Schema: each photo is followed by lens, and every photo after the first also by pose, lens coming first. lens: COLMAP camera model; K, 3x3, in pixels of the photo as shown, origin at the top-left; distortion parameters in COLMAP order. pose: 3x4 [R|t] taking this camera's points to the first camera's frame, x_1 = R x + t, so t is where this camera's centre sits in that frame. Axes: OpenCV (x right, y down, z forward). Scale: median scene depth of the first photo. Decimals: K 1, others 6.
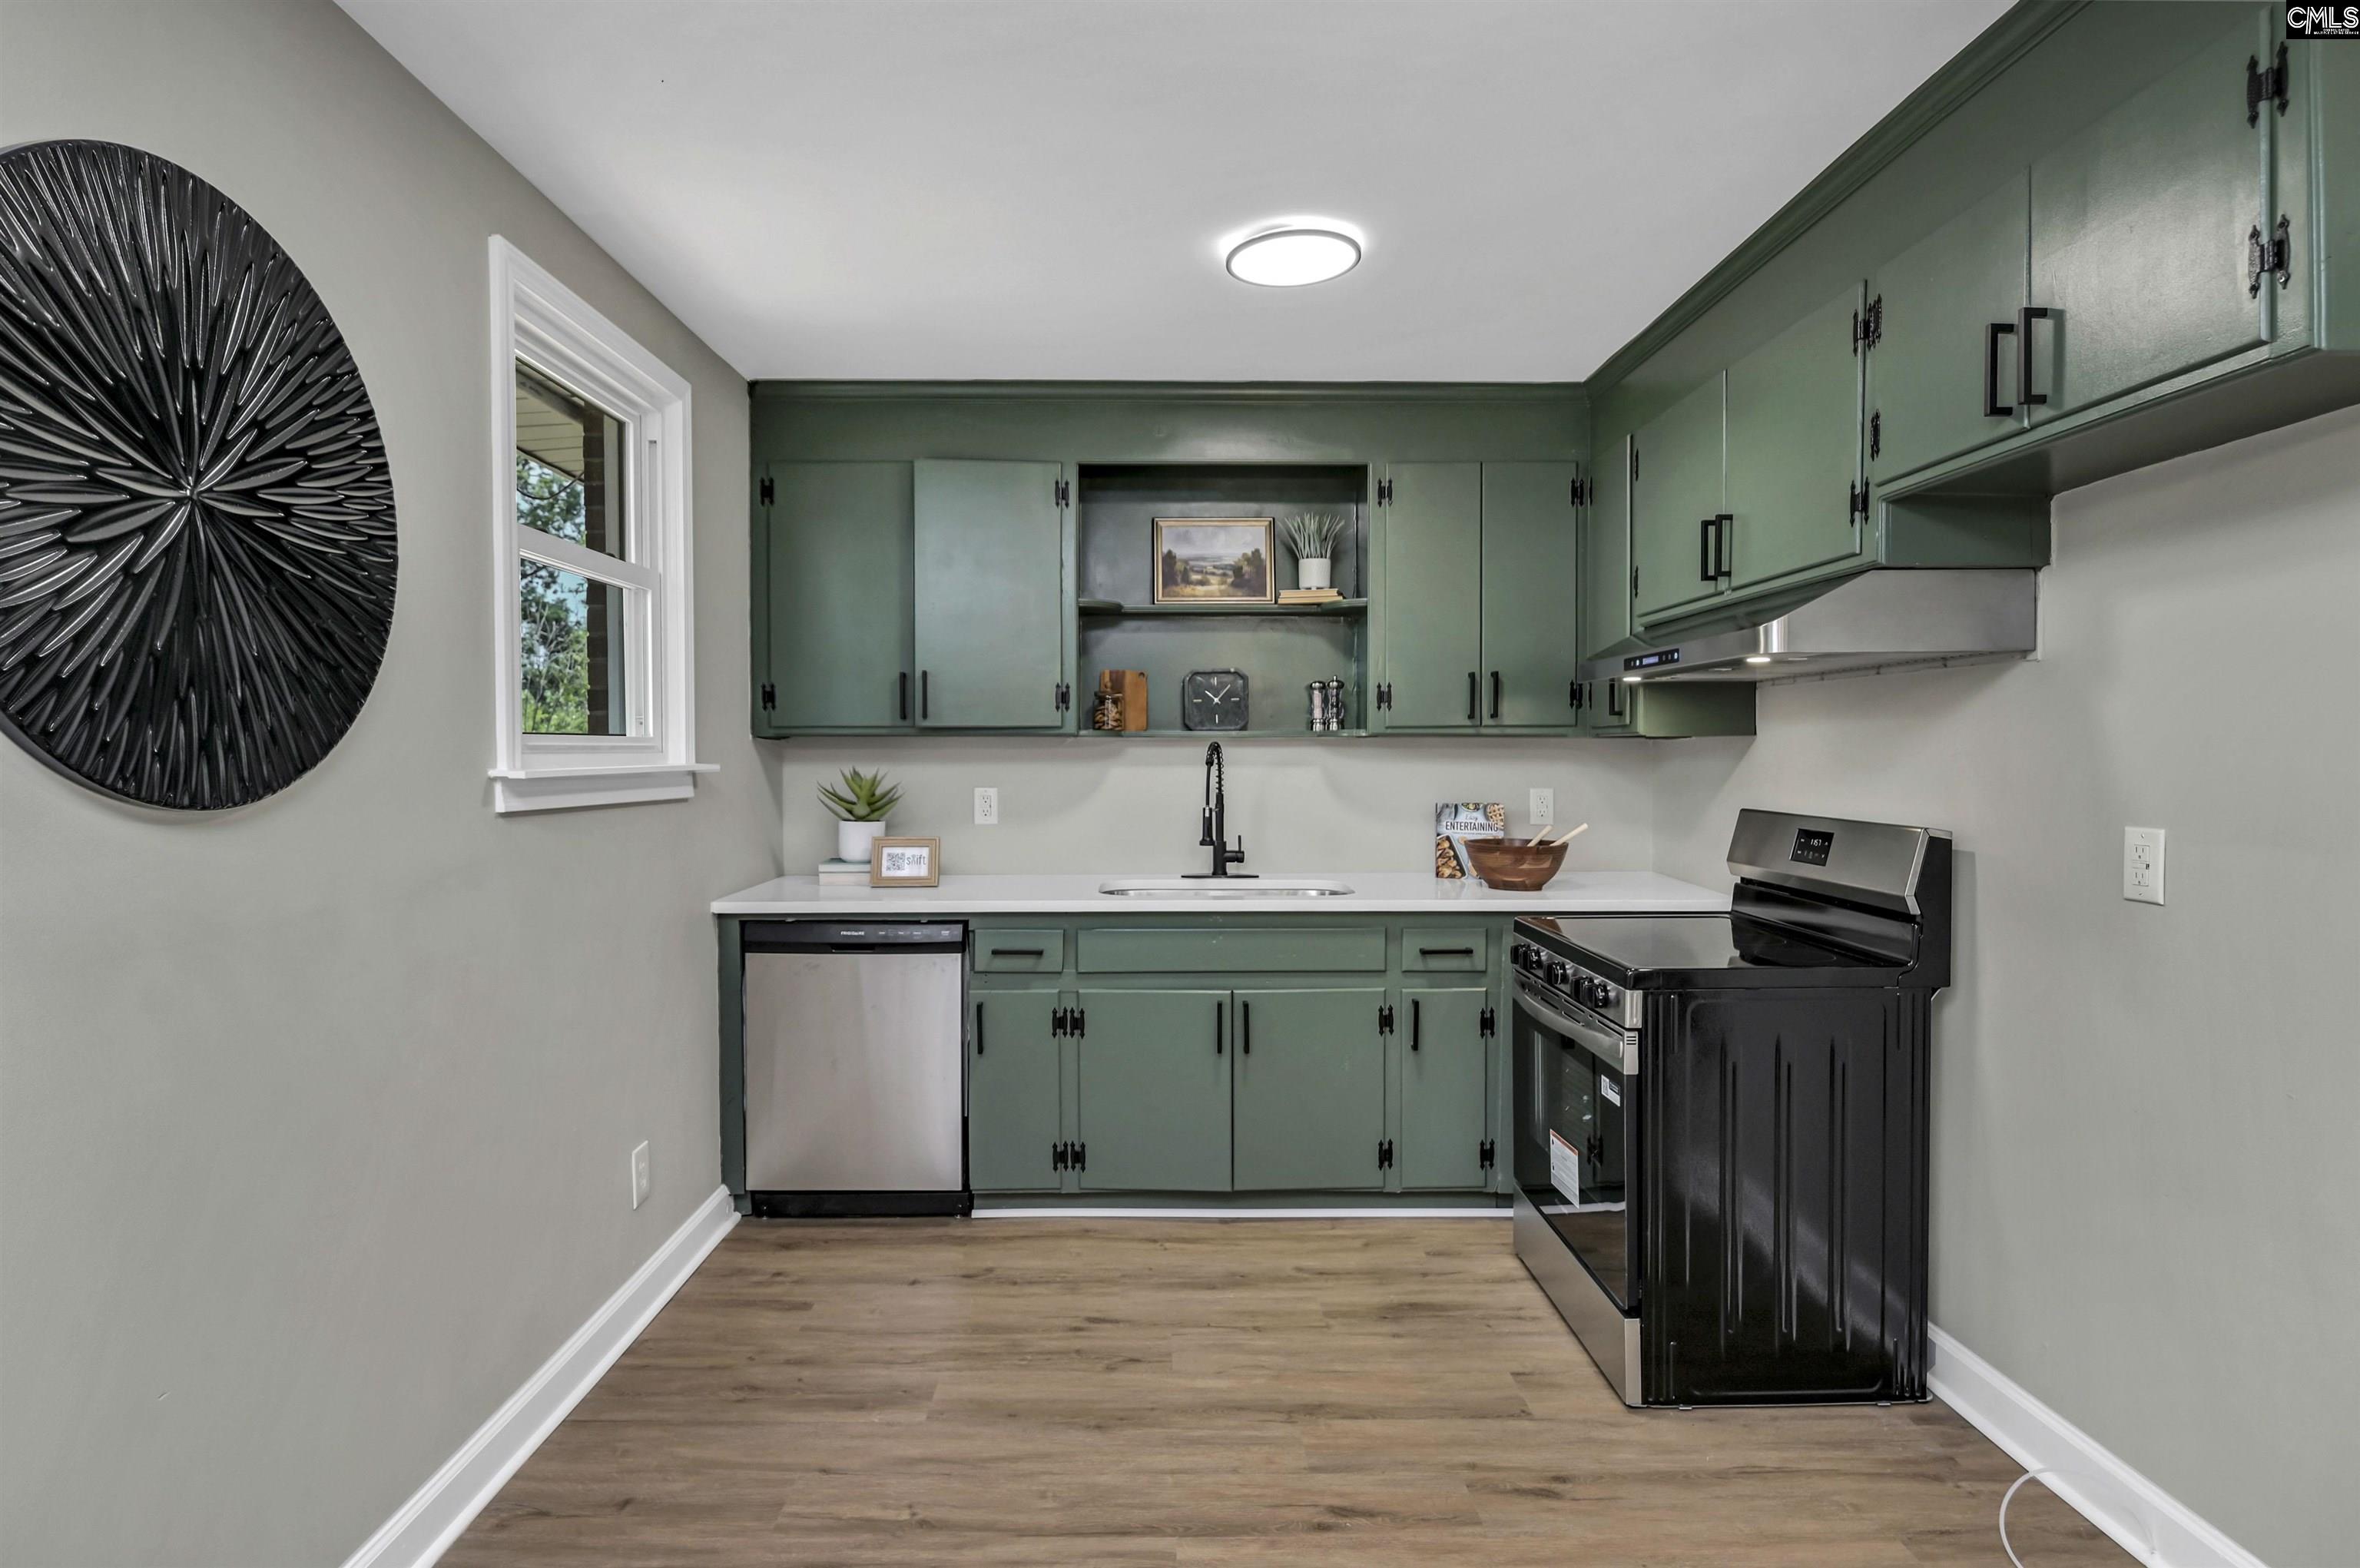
lens RADIAL K [[1201.3, 0, 1193.0], [0, 1201.3, 774.3], [0, 0, 1]] dist [0.000865, -0.002163]
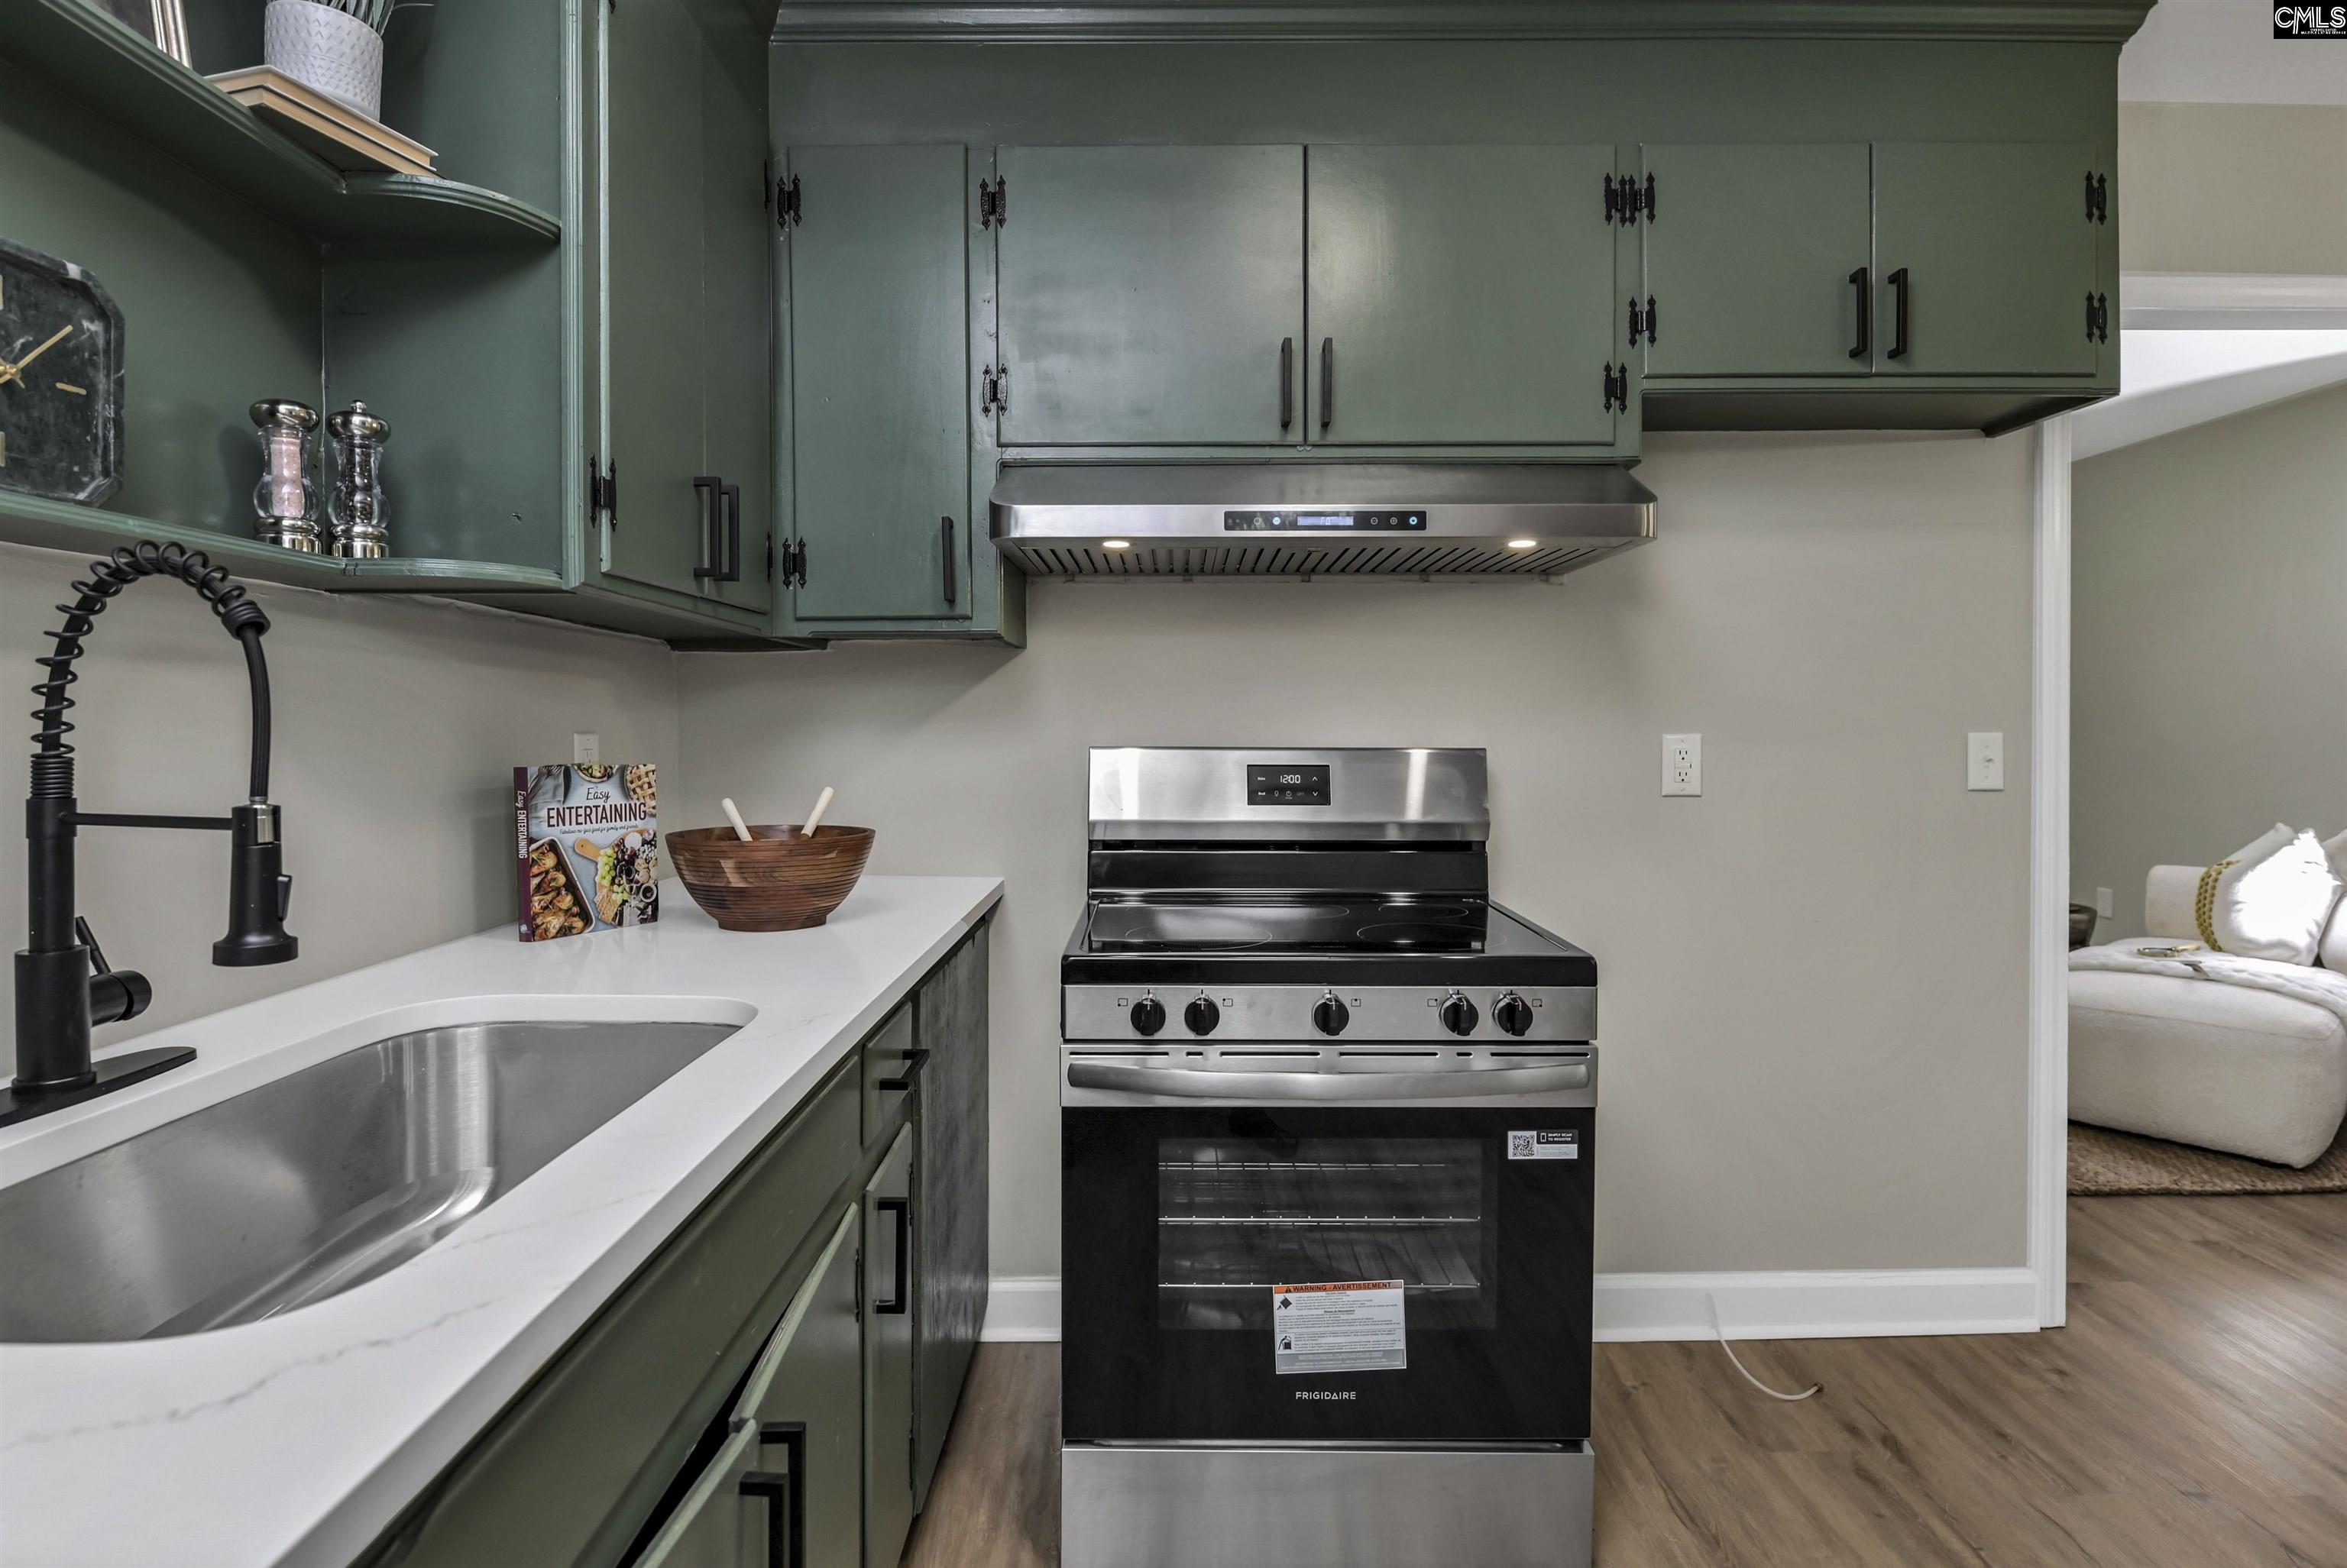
lens RADIAL K [[1218.6, 0, 1169.4], [0, 1218.6, 740.5], [0, 0, 1]] dist [-0.001999, -0.000599]
pose [[0.022173, -0.010774, 0.999696, -0.242644], [0.019617, 0.999754, 0.010339, 0.016277], [-0.999562, 0.019381, 0.022379, 0.837346]]
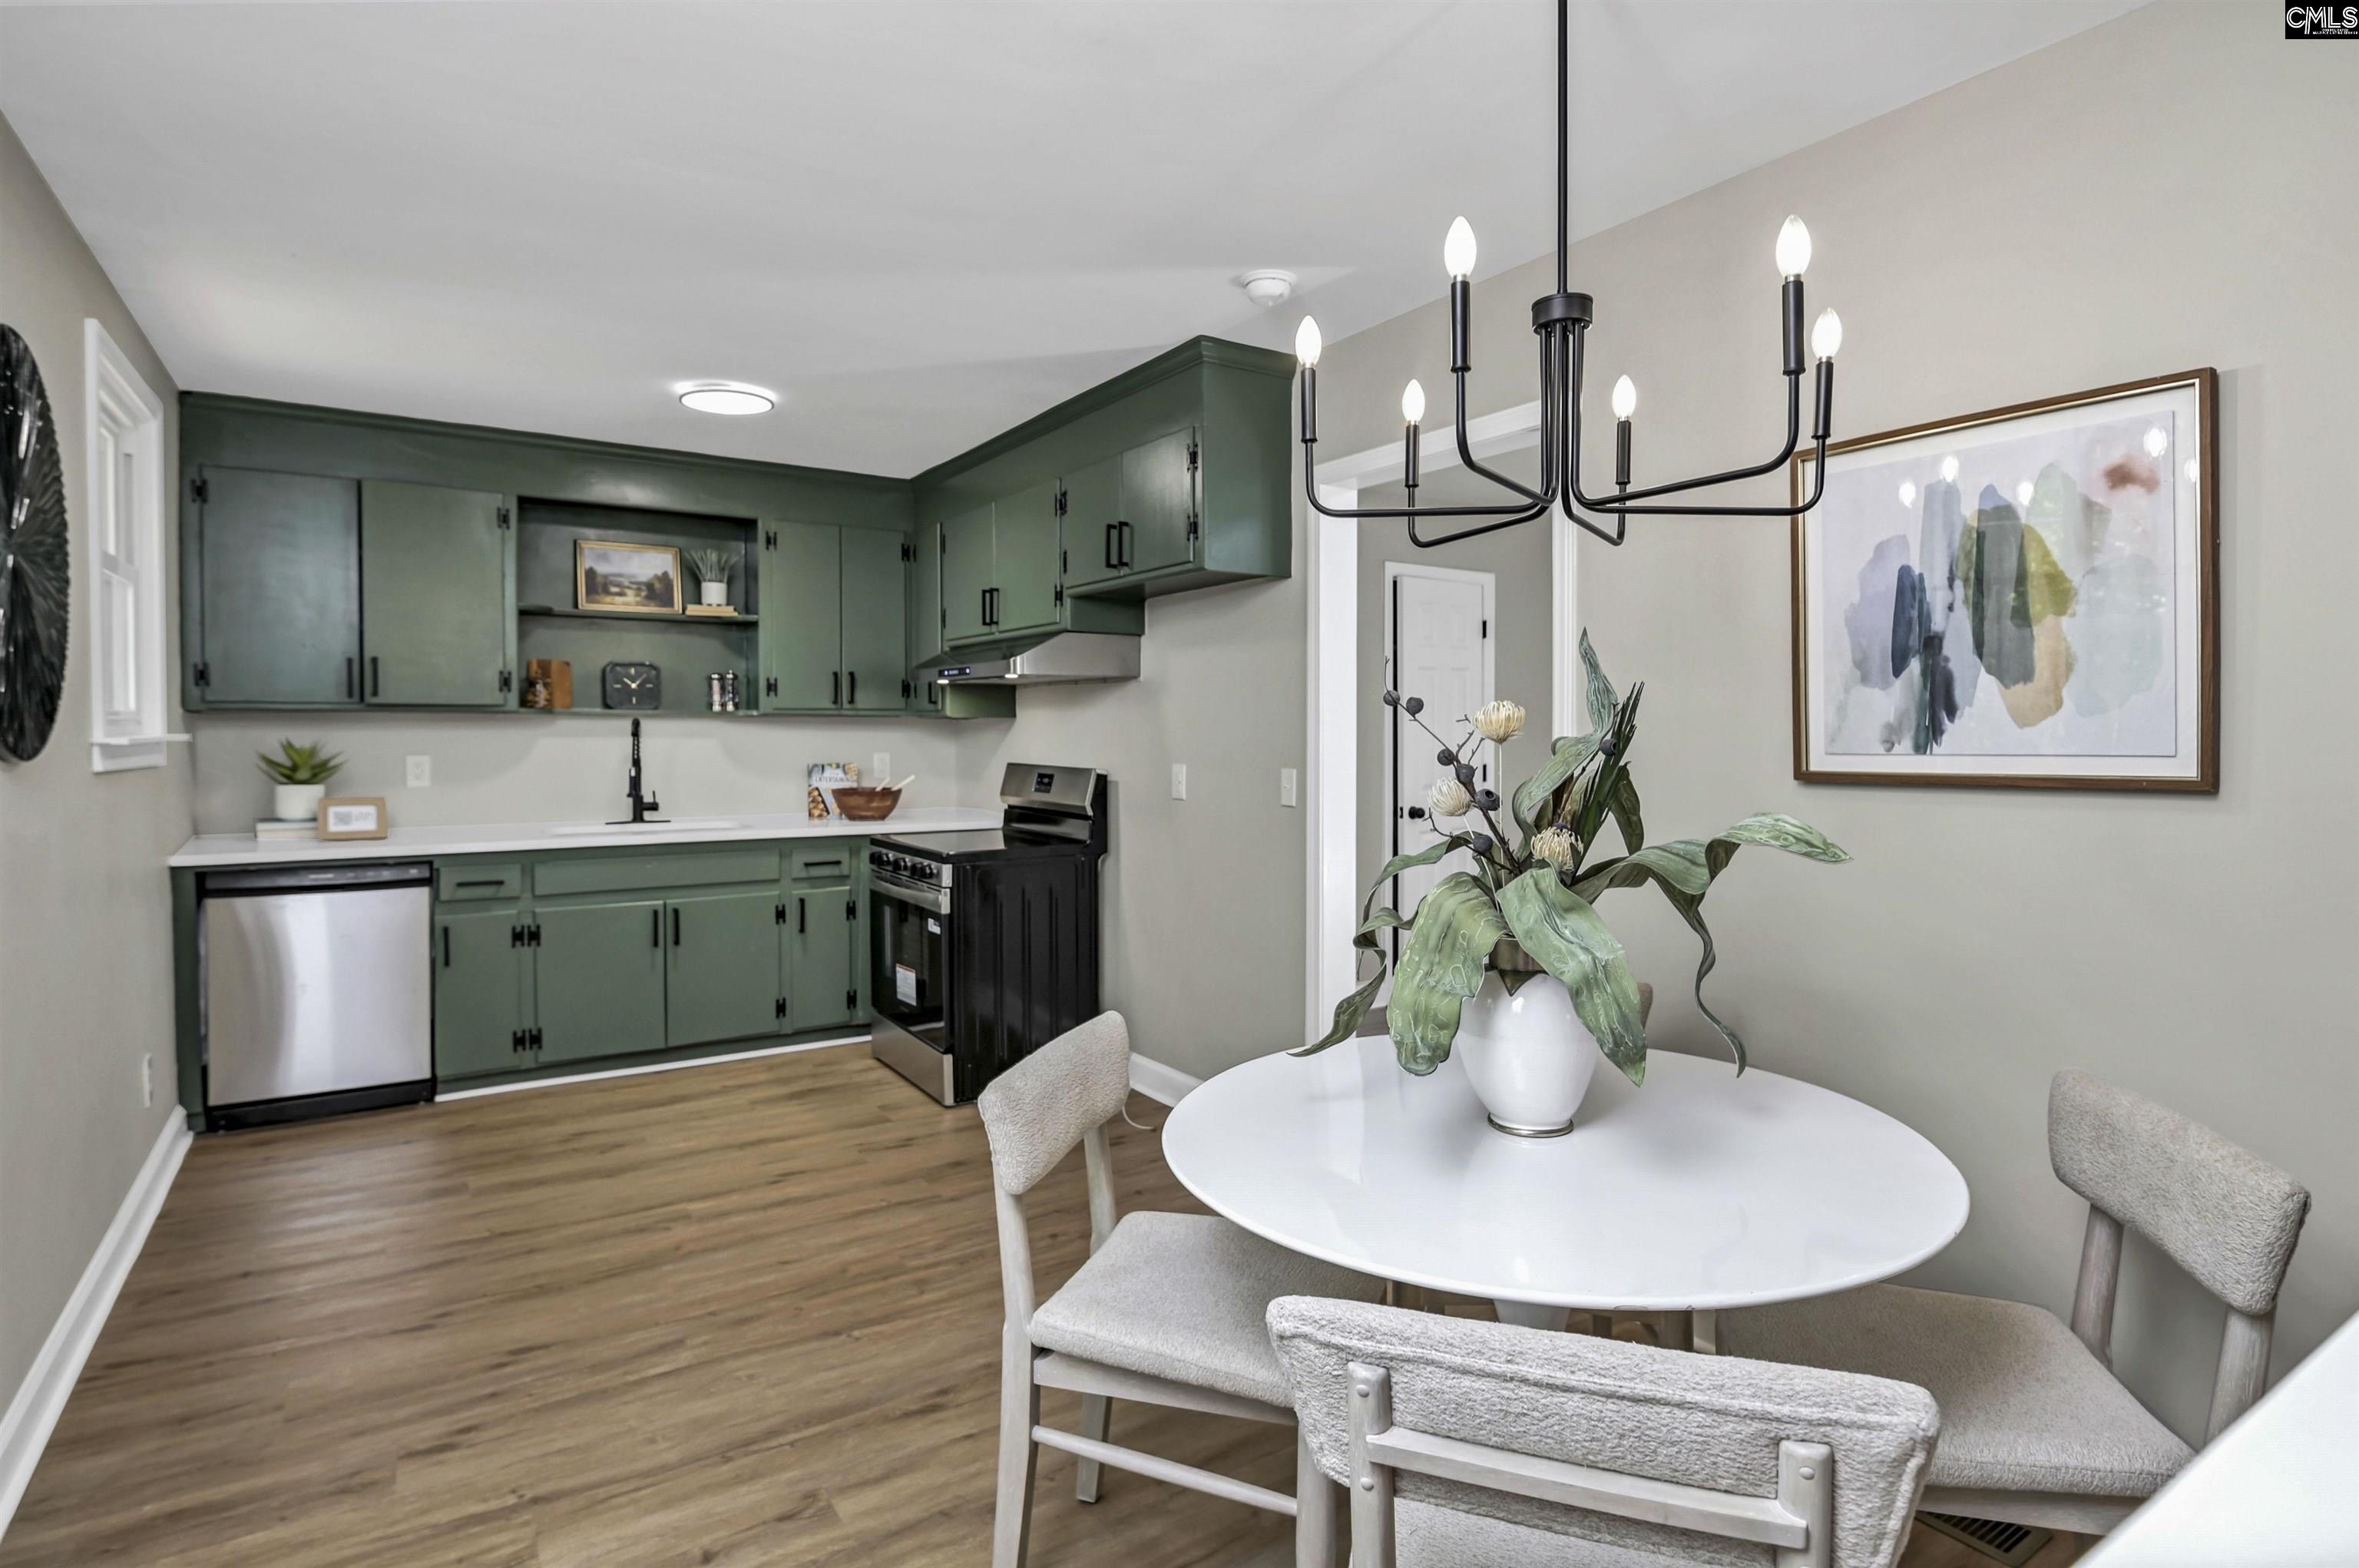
lens RADIAL K [[1200.7, 0, 1192.5], [0, 1200.7, 774.3], [0, 0, 1]] dist [0.000865, -0.002163]
pose [[0.846959, -0.016507, 0.531403, -0.175914], [0.005449, 0.999735, 0.022370, 0.008432], [-0.531631, -0.016050, 0.846824, -0.457762]]
